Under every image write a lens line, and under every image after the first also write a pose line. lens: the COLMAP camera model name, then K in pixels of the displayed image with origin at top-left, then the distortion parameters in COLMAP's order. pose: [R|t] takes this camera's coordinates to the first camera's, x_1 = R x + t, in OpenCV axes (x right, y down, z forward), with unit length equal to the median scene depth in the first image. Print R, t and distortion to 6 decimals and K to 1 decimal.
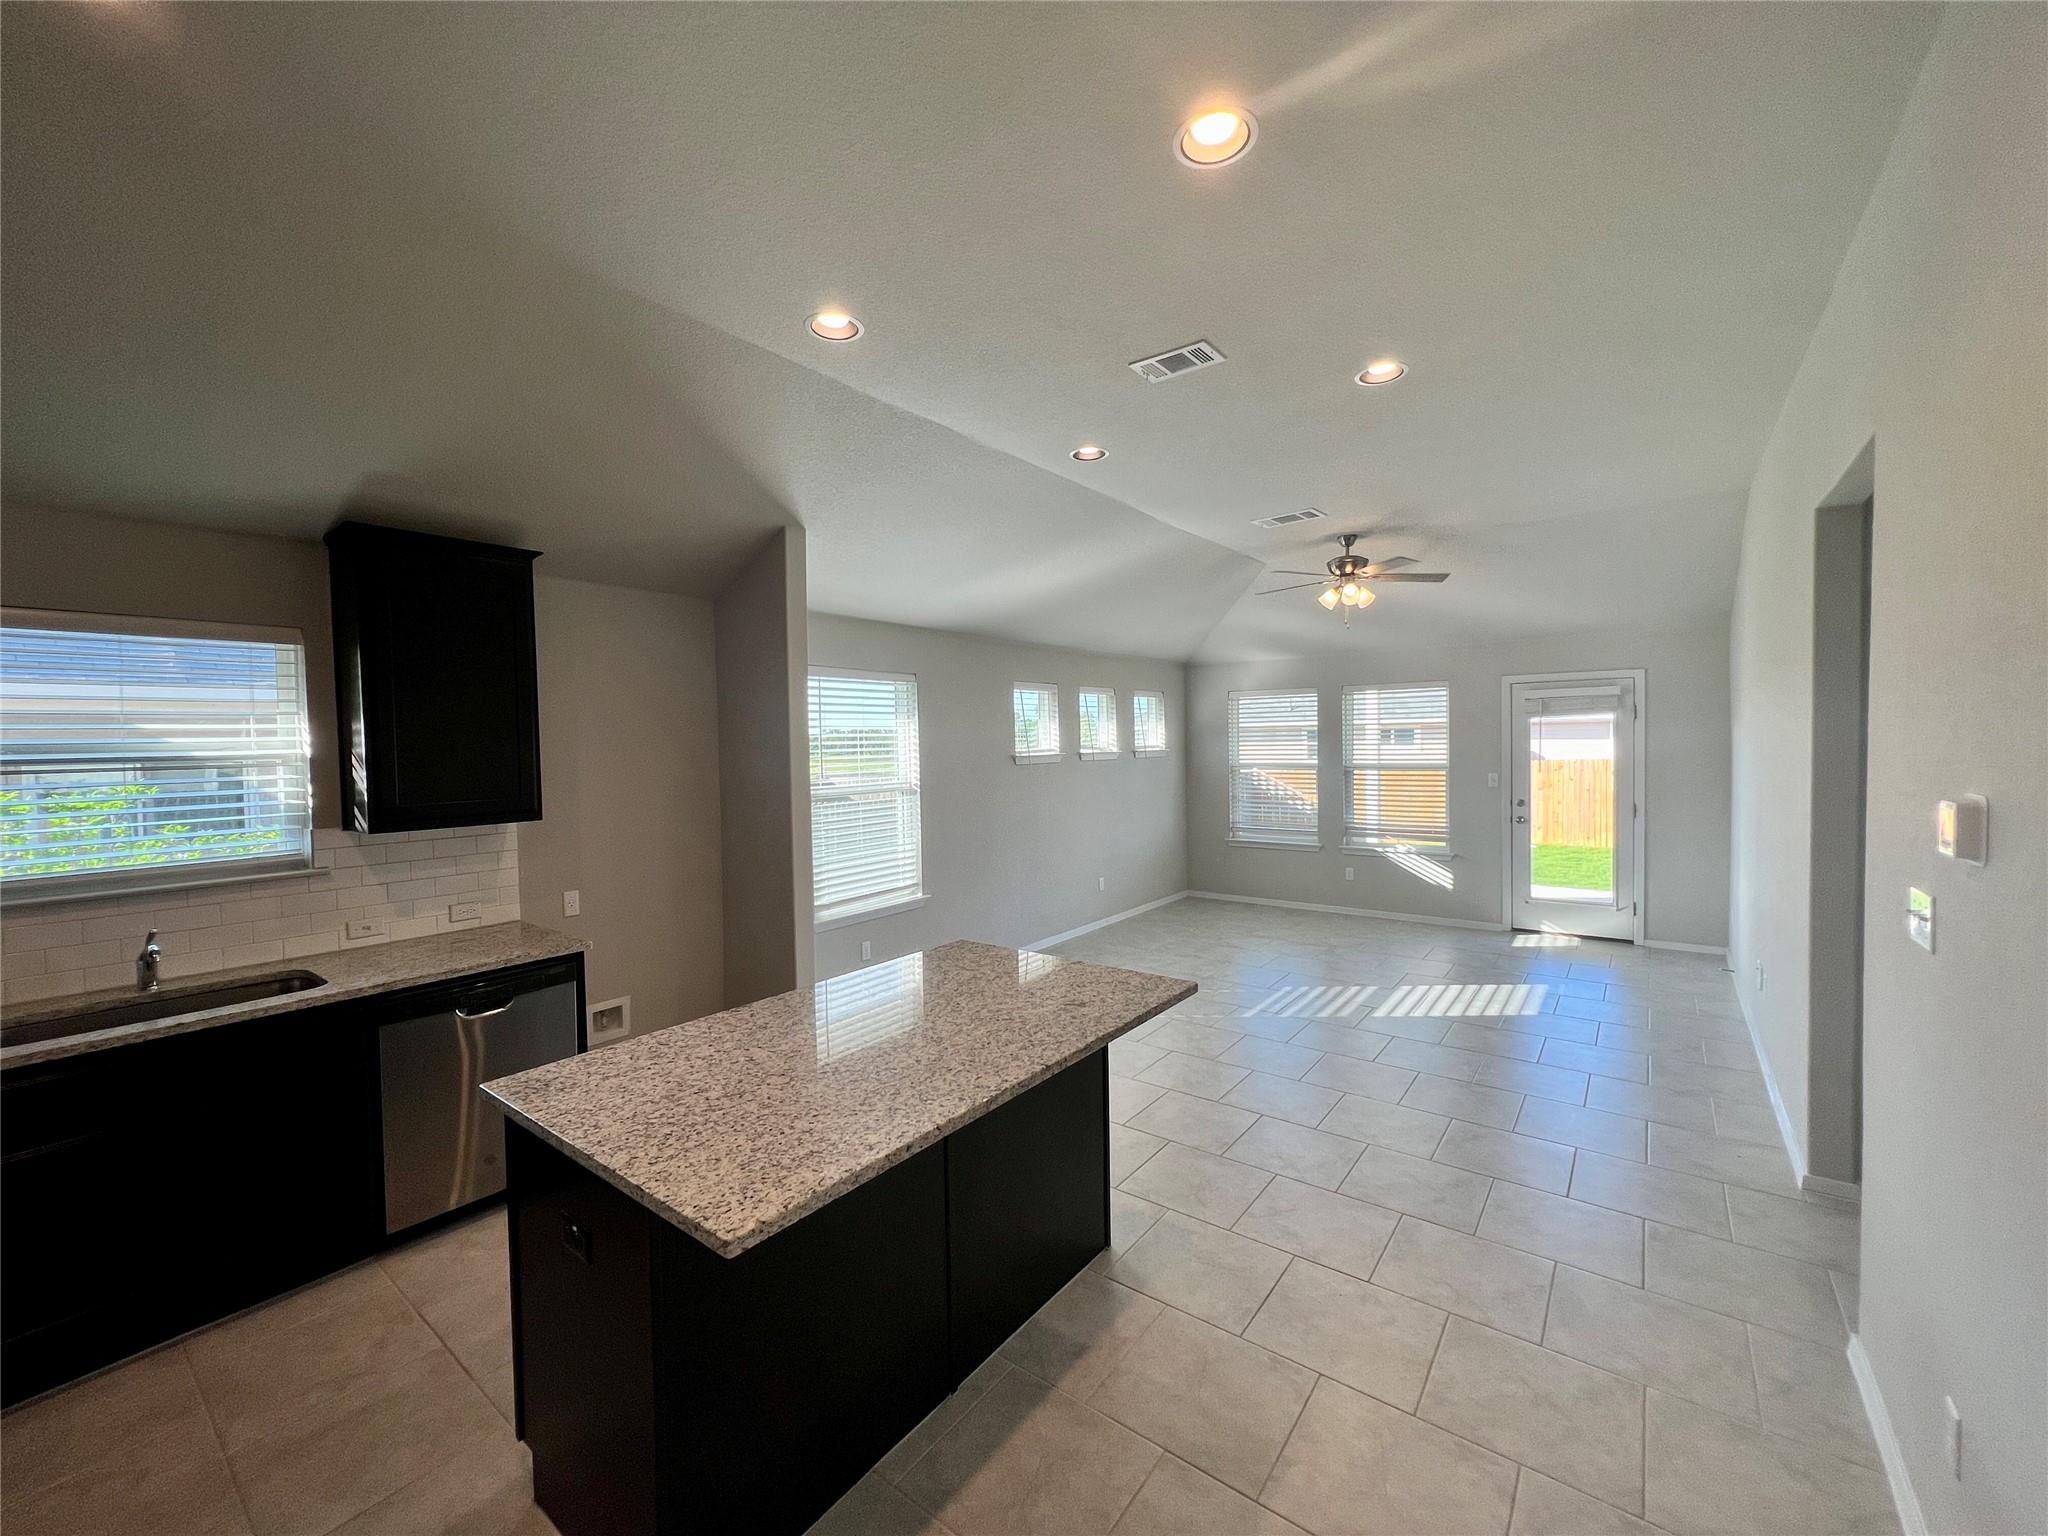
lens RADIAL K [[821.2, 0, 1024.0], [0, 821.2, 768.0], [0, 0, 1]] dist [-0.000709, 0.000099]
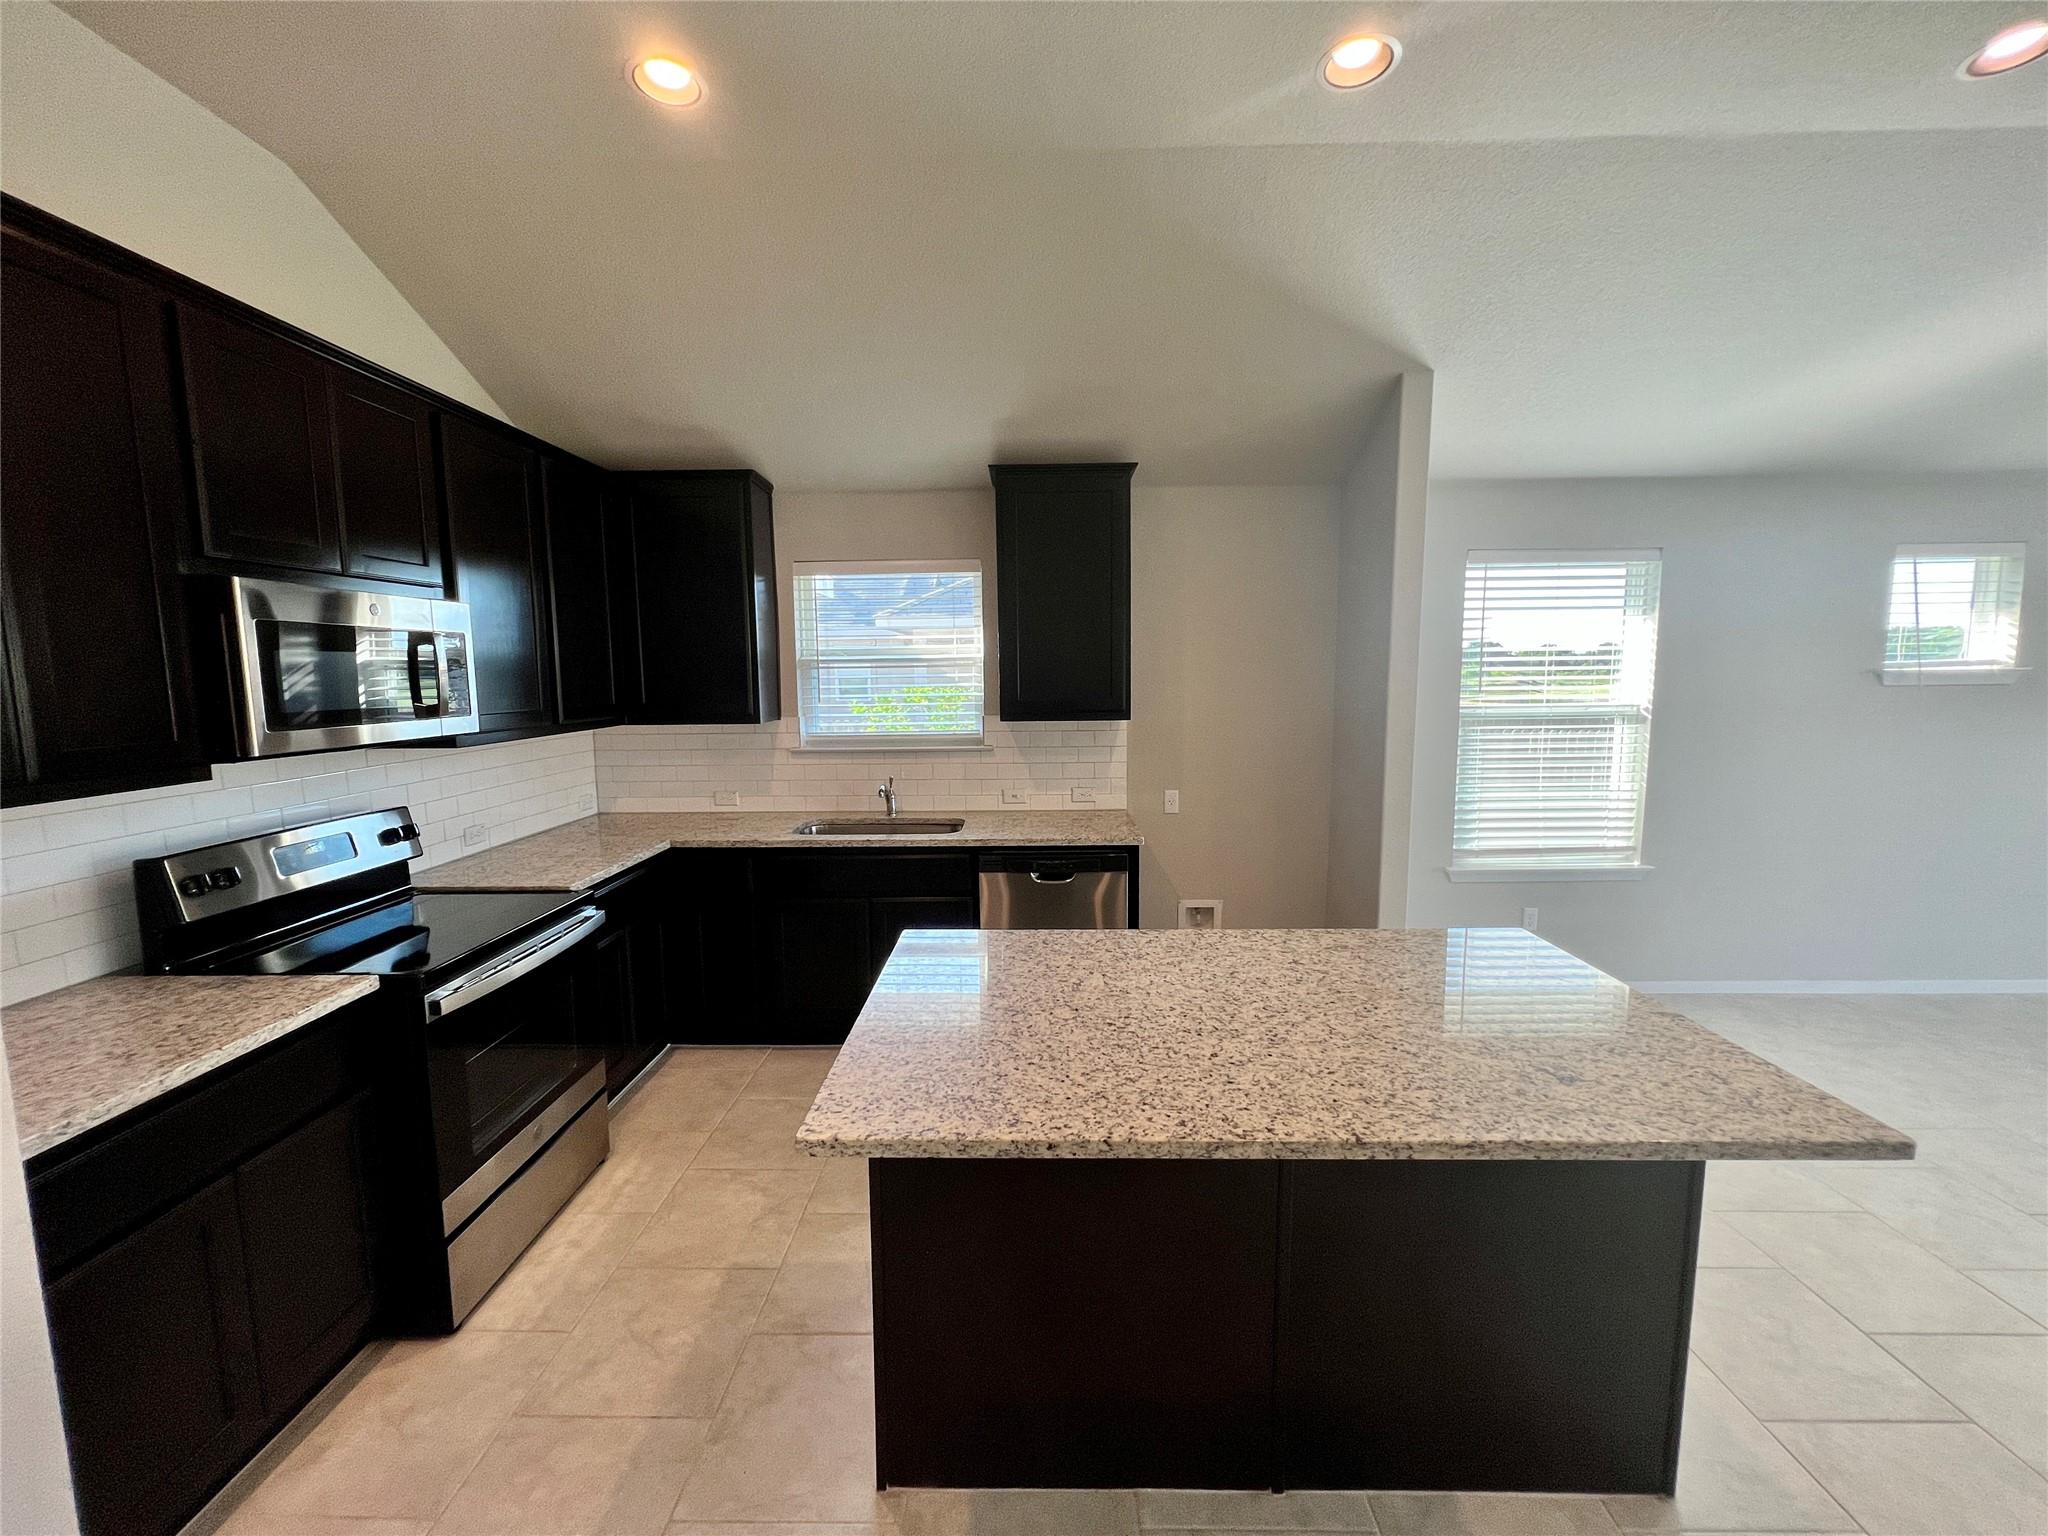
lens RADIAL K [[821.2, 0, 1024.0], [0, 821.2, 768.0], [0, 0, 1]] dist [-0.000709, 0.000099]
pose [[0.593163, 0.105712, -0.798112, 0.177774], [-0.026157, 0.993349, 0.112132, 0.008171], [0.804658, -0.045637, 0.591982, 0.222324]]
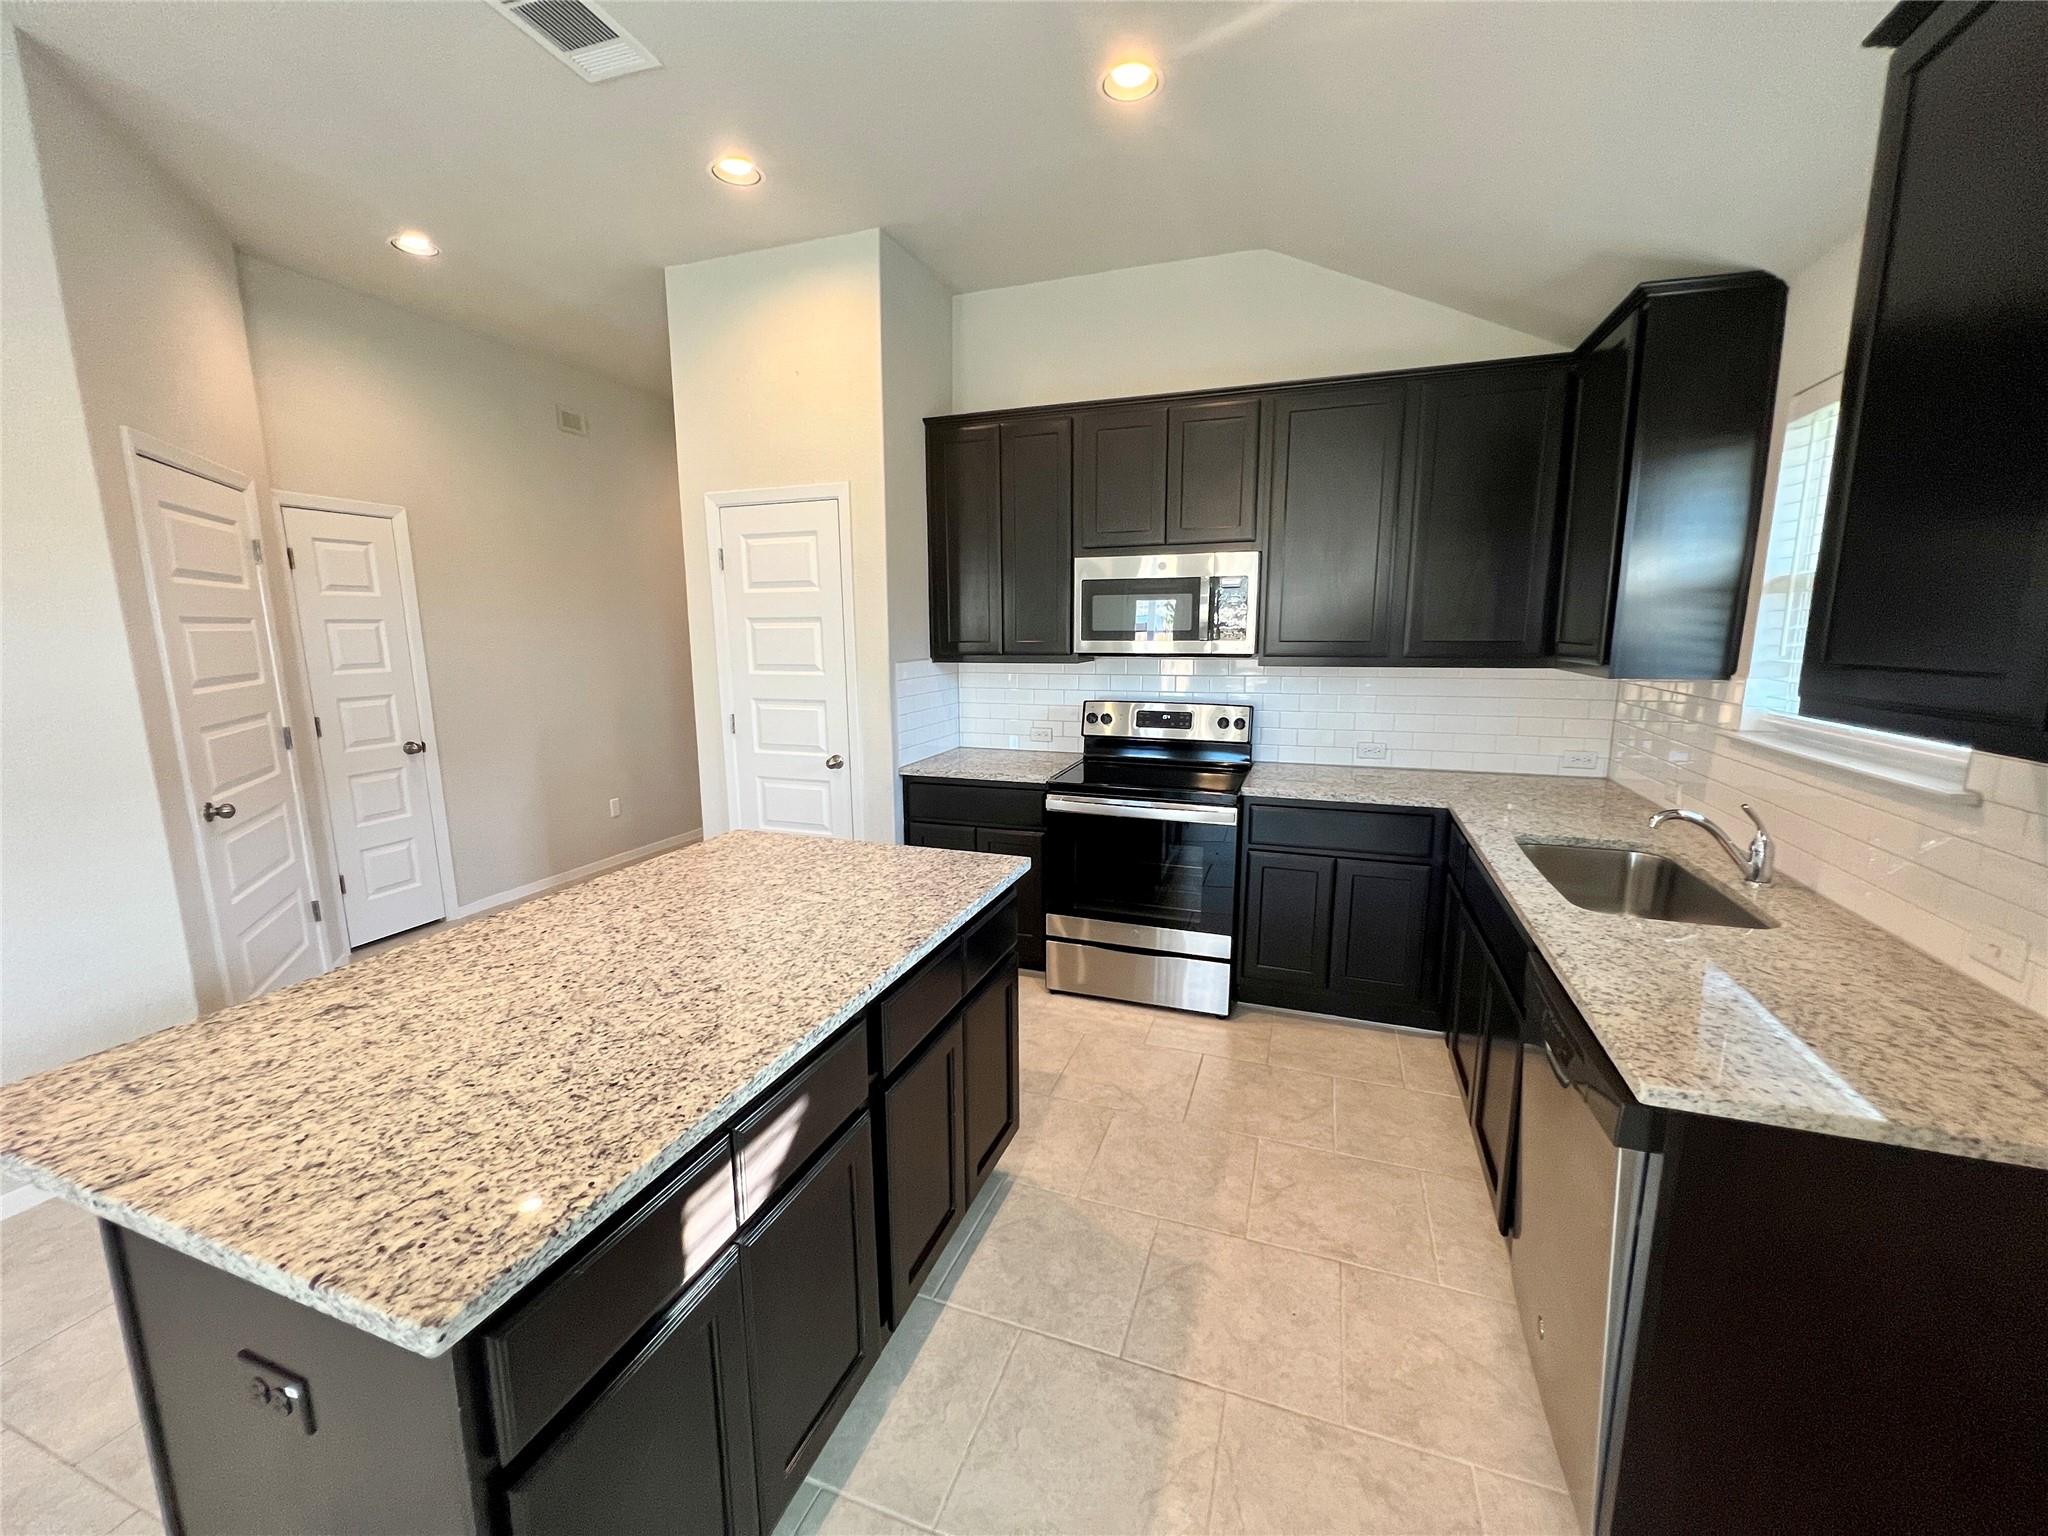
lens RADIAL K [[821.2, 0, 1024.0], [0, 821.2, 768.0], [0, 0, 1]] dist [-0.000709, 0.000099]
pose [[-0.954332, 0.072398, -0.289844, -0.154085], [0.011118, 0.978126, 0.207714, 0.001399], [0.298542, 0.195006, -0.934262, 1.045130]]
